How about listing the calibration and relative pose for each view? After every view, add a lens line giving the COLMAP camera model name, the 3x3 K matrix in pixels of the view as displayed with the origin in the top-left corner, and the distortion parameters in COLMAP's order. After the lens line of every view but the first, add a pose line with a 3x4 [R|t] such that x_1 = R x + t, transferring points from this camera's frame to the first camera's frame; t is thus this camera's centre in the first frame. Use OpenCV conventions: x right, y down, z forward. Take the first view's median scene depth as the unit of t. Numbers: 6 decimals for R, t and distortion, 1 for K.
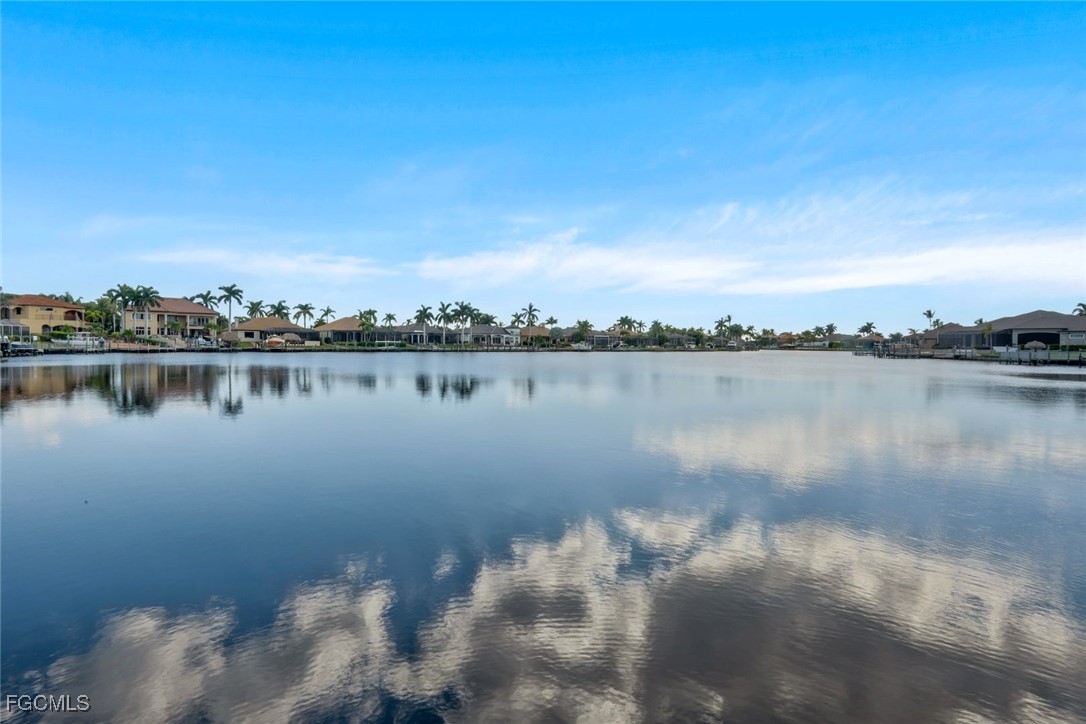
lens RADIAL K [[551.6, 0, 535.5], [0, 551.6, 360.2], [0, 0, 1]] dist [-0.004265, 0.002577]
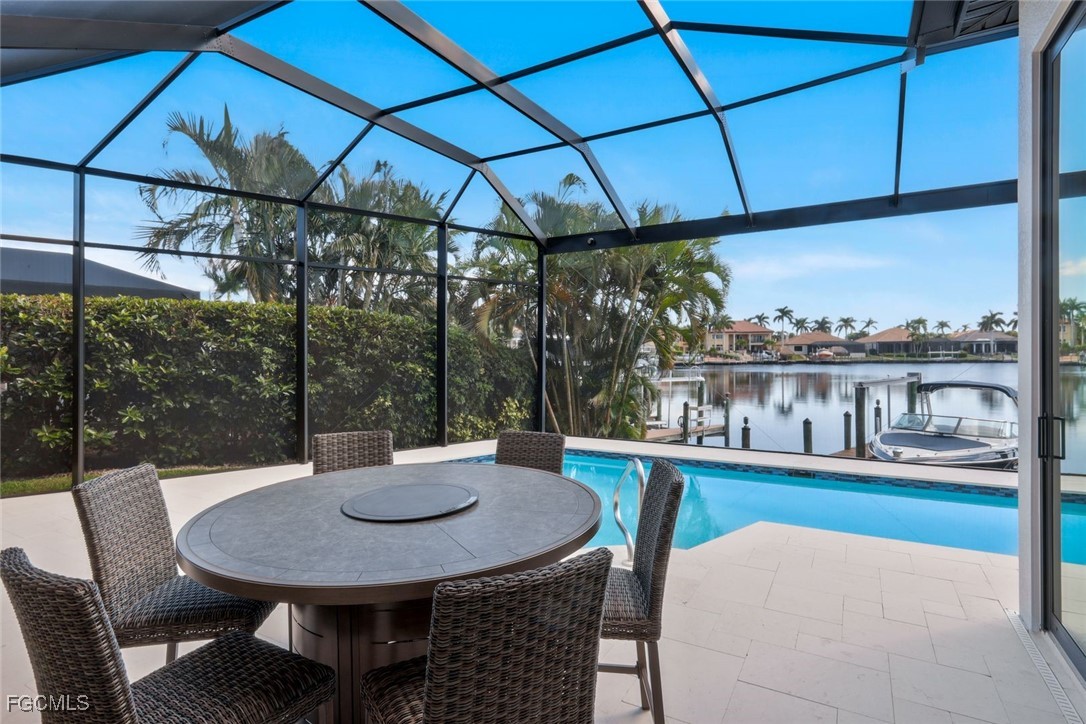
lens RADIAL K [[551.6, 0, 526.6], [0, 551.6, 359.6], [0, 0, 1]] dist [-0.004265, 0.002577]
pose [[0.629719, -0.004512, -0.776810, 0.017285], [-0.006937, 0.999911, -0.011432, -0.005309], [0.776792, 0.012588, 0.629632, -0.159186]]
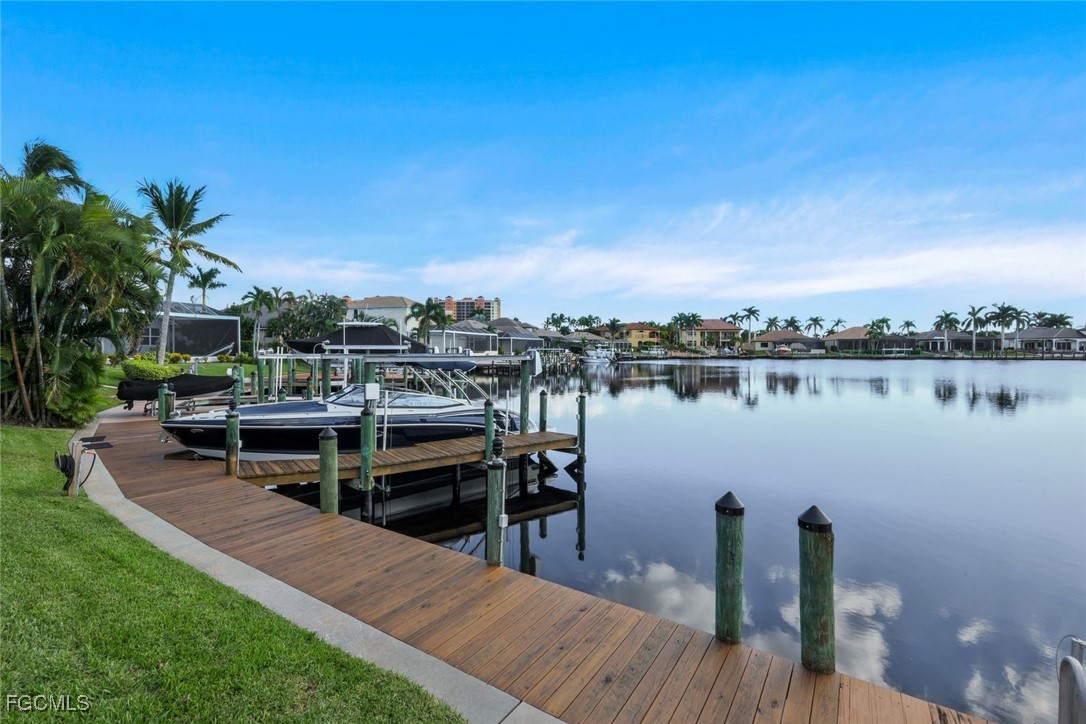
lens RADIAL K [[498.8, 0, 547.5], [0, 498.8, 348.3], [0, 0, 1]] dist [0.000601, -0.001242]
pose [[0.597429, -0.010697, -0.801850, 0.084684], [-0.016579, 0.999533, -0.025687, -0.001431], [0.801750, 0.028641, 0.596973, -0.060415]]
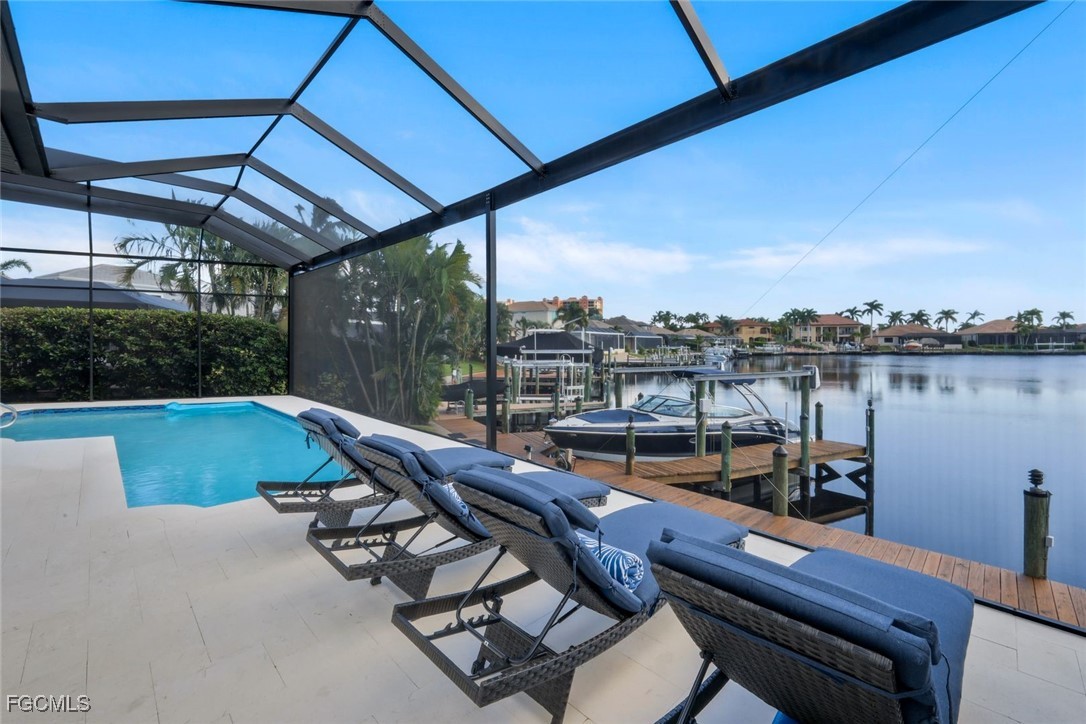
lens RADIAL K [[454.9, 0, 545.0], [0, 454.9, 347.2], [0, 0, 1]] dist [-0.000412, -0.001750]
pose [[0.416859, -0.003971, -0.908963, 0.069779], [-0.016591, 0.999791, -0.011976, -0.005448], [0.908820, 0.020073, 0.416706, -0.097664]]
